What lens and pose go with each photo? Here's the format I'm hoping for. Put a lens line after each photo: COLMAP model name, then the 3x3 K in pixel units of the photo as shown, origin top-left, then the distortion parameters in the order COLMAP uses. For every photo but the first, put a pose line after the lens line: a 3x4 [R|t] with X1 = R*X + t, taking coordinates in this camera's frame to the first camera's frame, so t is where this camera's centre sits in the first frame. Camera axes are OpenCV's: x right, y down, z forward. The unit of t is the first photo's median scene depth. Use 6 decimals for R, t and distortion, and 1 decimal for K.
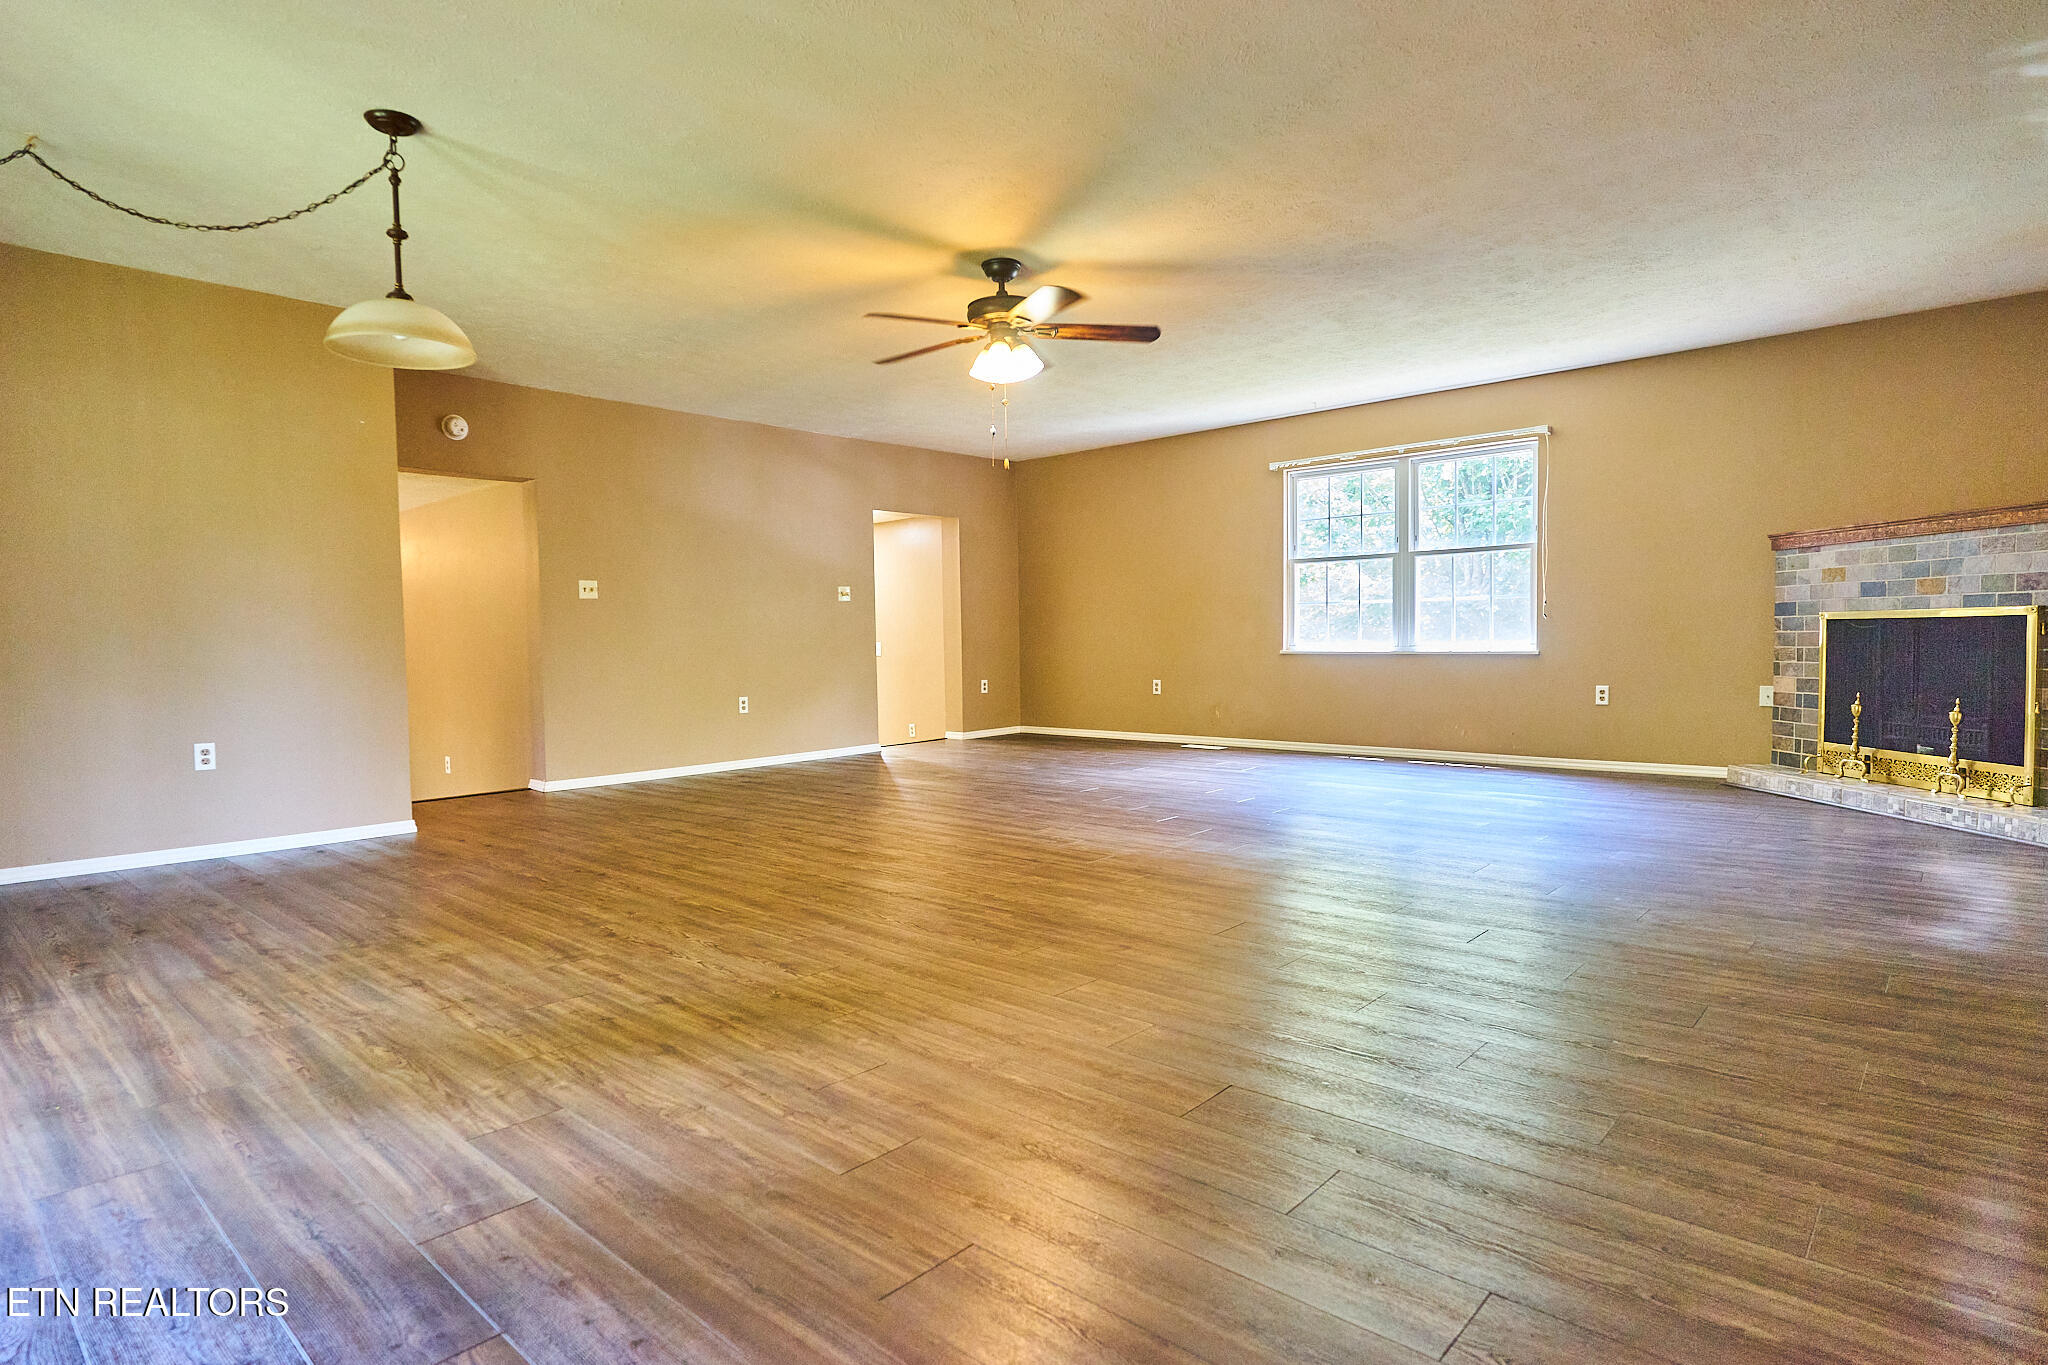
lens RADIAL K [[1070.0, 0, 1022.7], [0, 1070.0, 691.3], [0, 0, 1]] dist [0.004704, -0.001560]
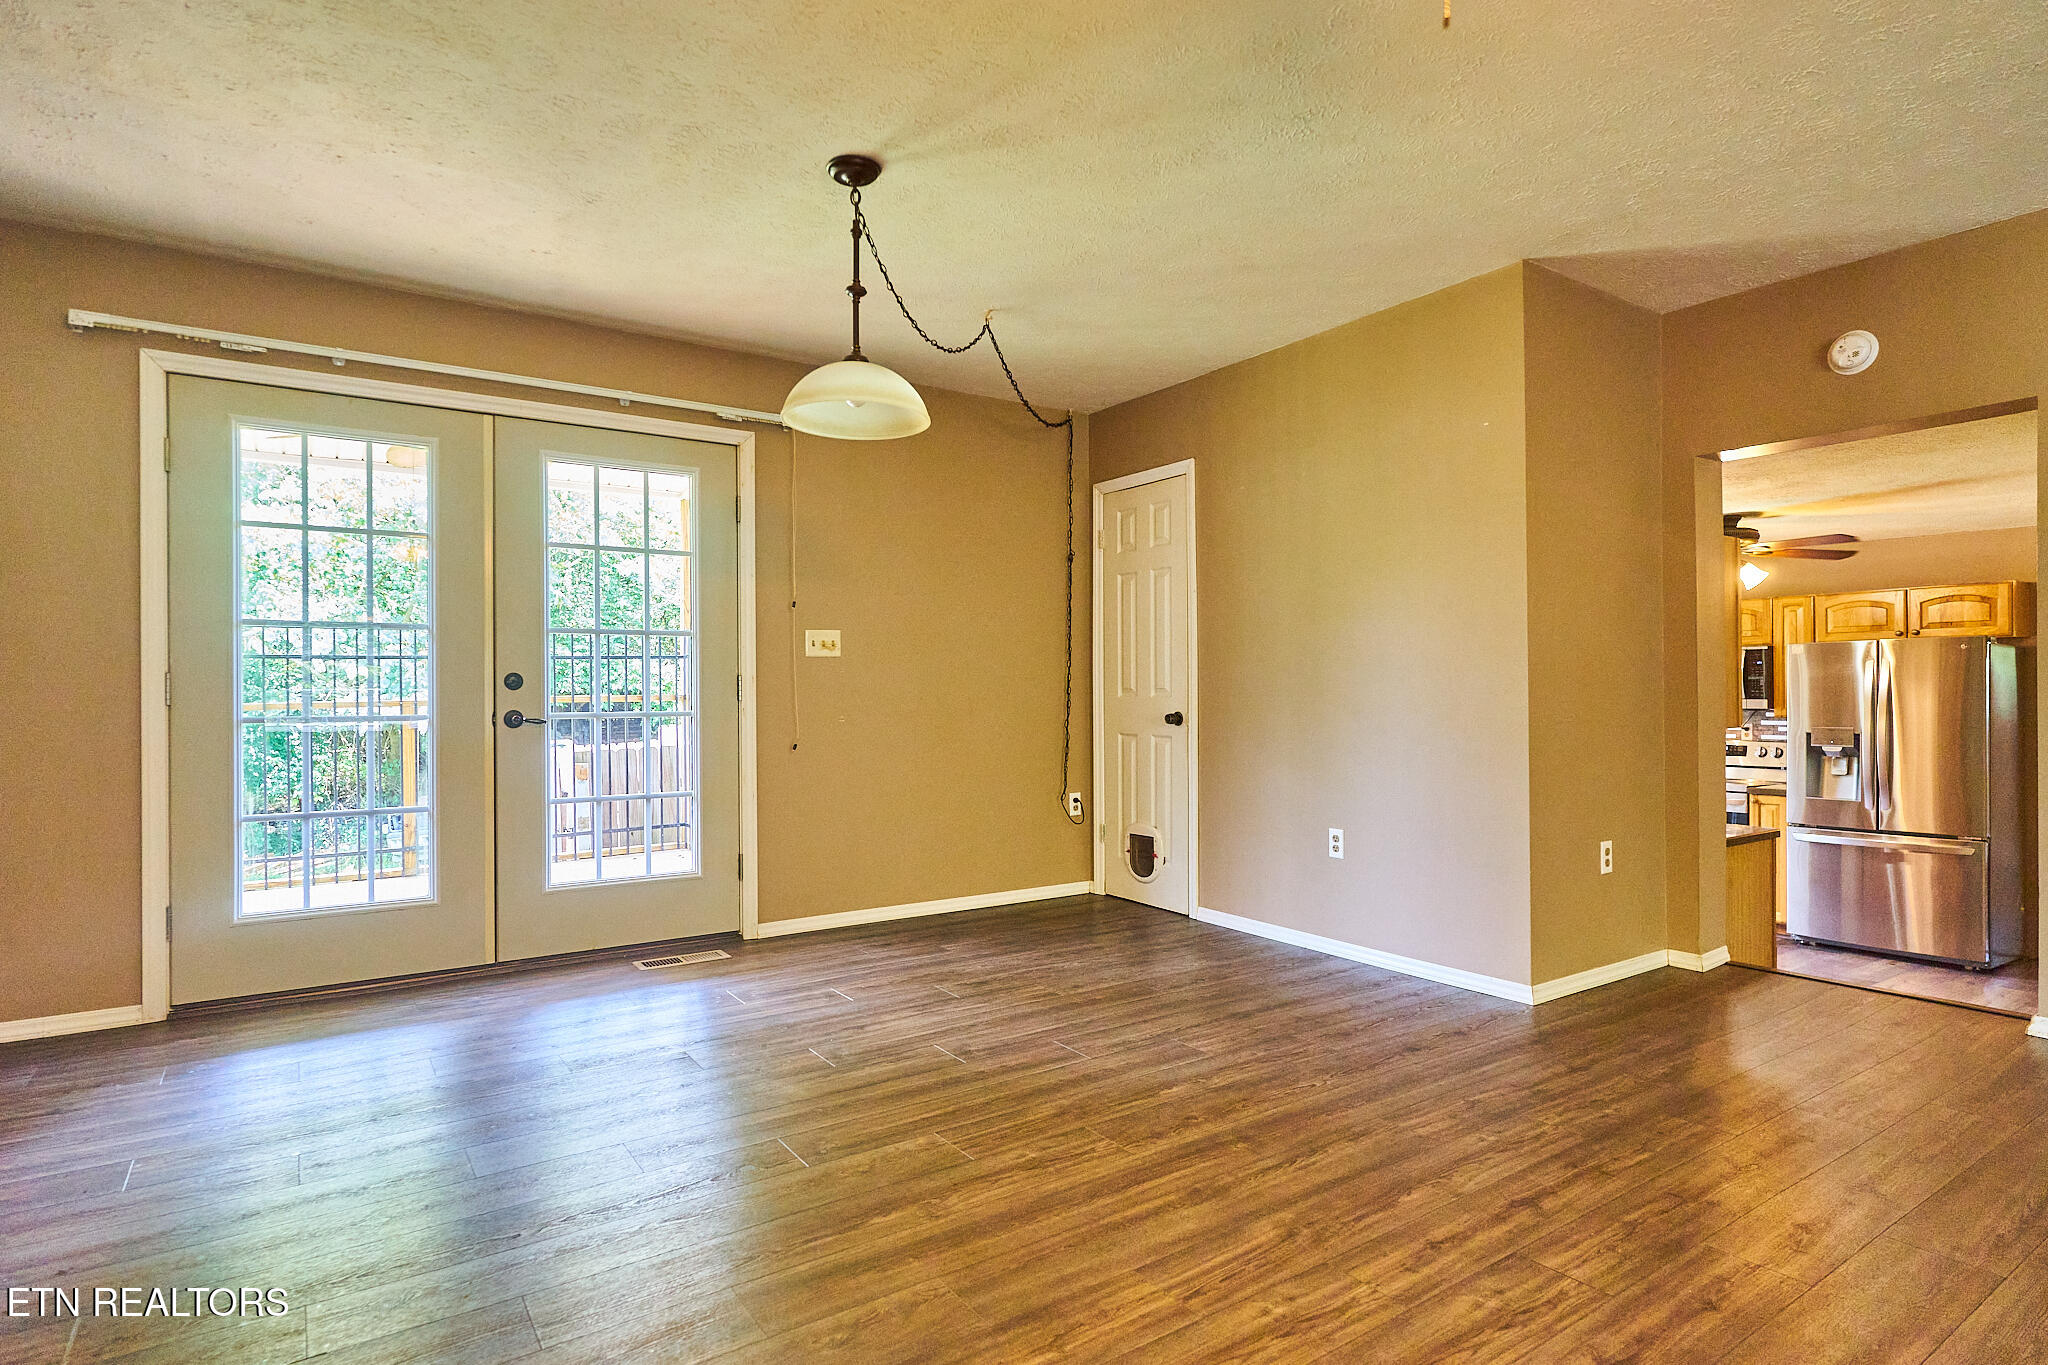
lens RADIAL K [[1070.0, 0, 1039.1], [0, 1070.0, 687.8], [0, 0, 1]] dist [0.004704, -0.001560]
pose [[-0.220052, 0.013068, -0.975401, 0.148118], [-0.039940, 0.998951, 0.022394, -0.066747], [0.974670, 0.043886, -0.219299, 0.774452]]
